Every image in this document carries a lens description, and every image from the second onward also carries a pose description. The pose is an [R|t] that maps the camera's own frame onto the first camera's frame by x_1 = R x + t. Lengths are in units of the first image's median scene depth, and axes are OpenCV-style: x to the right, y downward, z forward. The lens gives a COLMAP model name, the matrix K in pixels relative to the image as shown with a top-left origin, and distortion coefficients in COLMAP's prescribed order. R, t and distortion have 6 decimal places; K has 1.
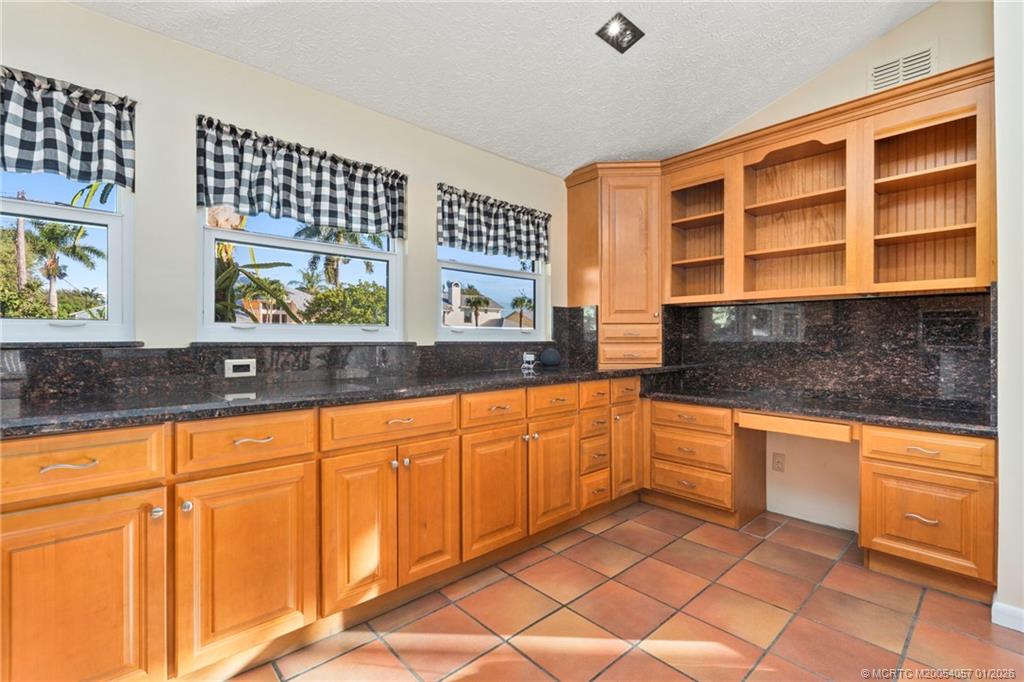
lens RADIAL K [[454.8, 0, 511.0], [0, 454.8, 338.5], [0, 0, 1]] dist [-0.000539, 0.000115]
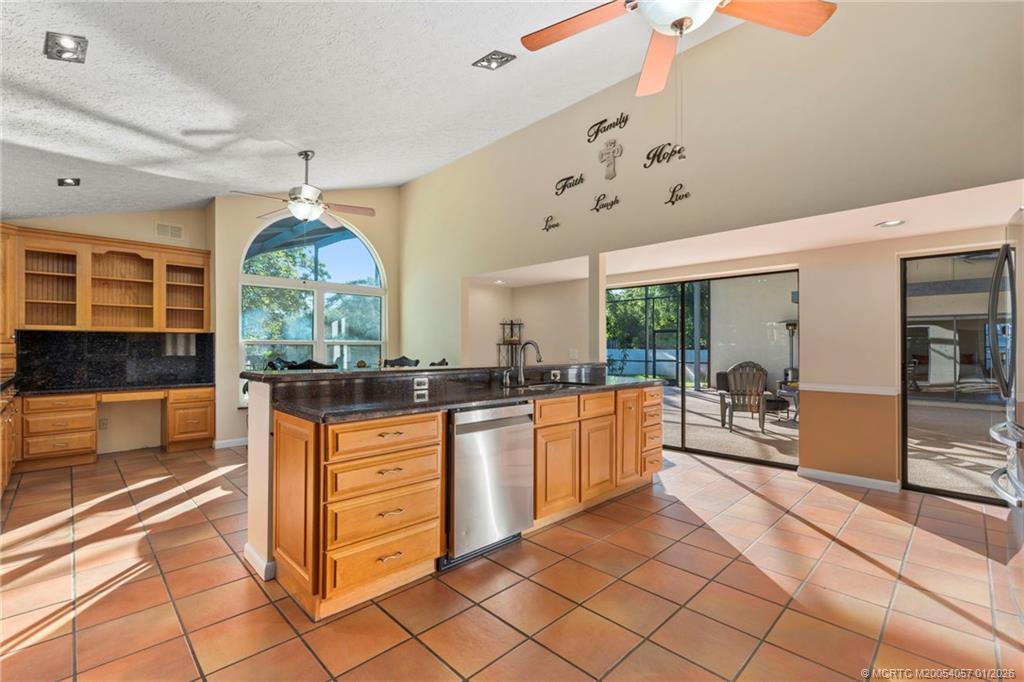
lens RADIAL K [[454.8, 0, 511.4], [0, 454.8, 343.7], [0, 0, 1]] dist [-0.000539, 0.000115]
pose [[-0.040253, 0.003136, 0.999185, -1.385319], [0.006720, 0.999973, -0.002868, -0.021975], [-0.999167, 0.006599, -0.040273, -0.558914]]
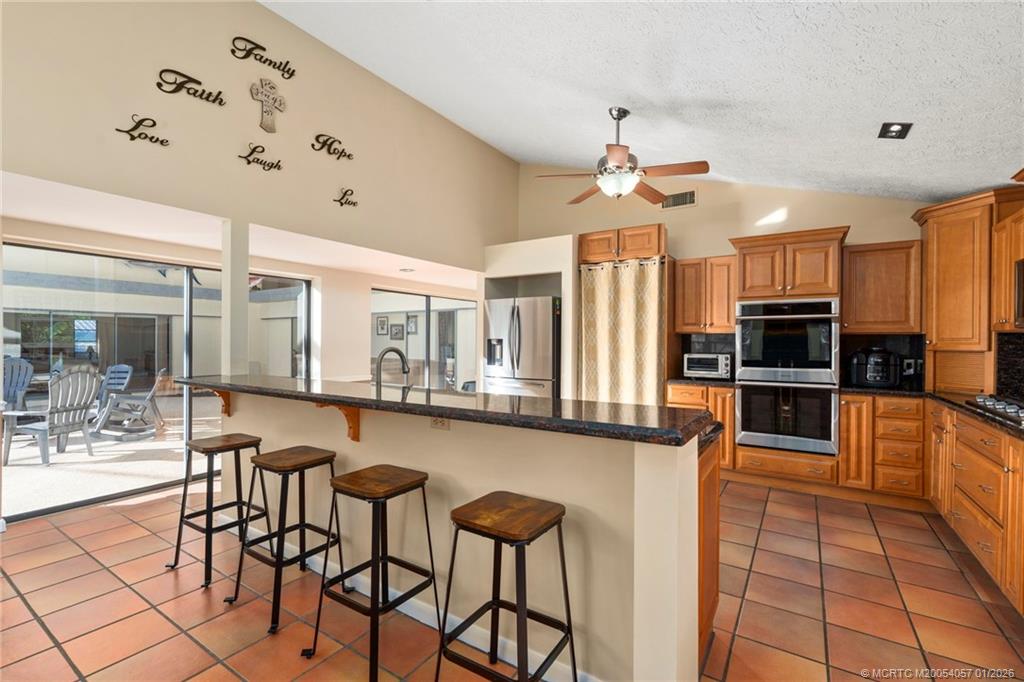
lens RADIAL K [[454.8, 0, 510.3], [0, 454.8, 342.9], [0, 0, 1]] dist [-0.000539, 0.000115]
pose [[-0.967646, -0.001829, -0.252304, 2.570623], [-0.003707, 0.999969, 0.006970, -0.111219], [0.252283, 0.007679, -0.967623, 2.340779]]
